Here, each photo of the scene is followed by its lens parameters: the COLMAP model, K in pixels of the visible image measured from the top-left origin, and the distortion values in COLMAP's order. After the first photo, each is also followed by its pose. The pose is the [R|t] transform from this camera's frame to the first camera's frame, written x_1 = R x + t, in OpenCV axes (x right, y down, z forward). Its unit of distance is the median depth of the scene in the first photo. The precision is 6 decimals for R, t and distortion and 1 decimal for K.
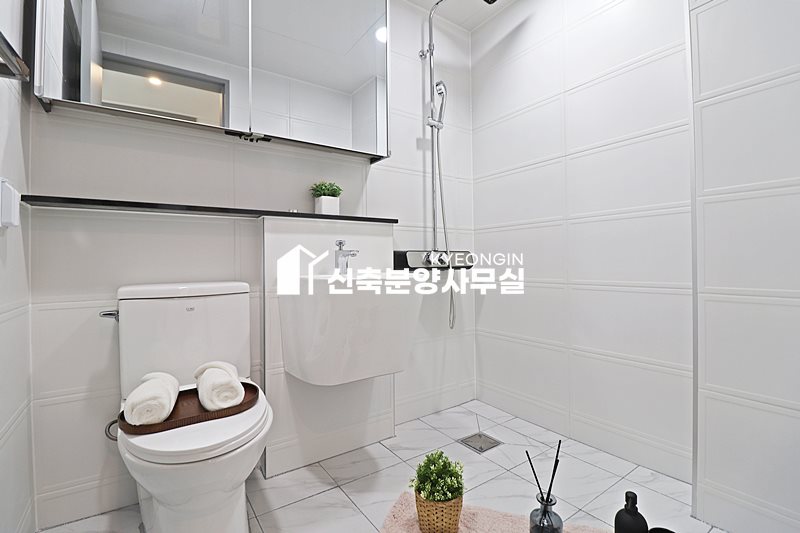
lens RADIAL K [[369.5, 0, 398.3], [0, 369.5, 259.5], [0, 0, 1]] dist [-0.007574, -0.009294]
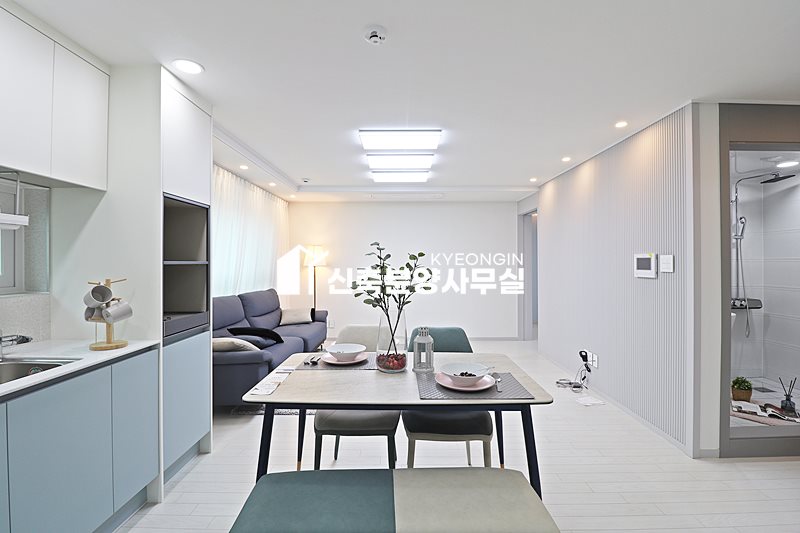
lens RADIAL K [[369.5, 0, 405.1], [0, 369.5, 262.1], [0, 0, 1]] dist [-0.007574, -0.009294]
pose [[0.824332, 0.011145, -0.565997, -0.271936], [-0.005423, 0.999916, 0.011792, -0.234526], [0.566081, -0.006651, 0.824323, -1.670018]]
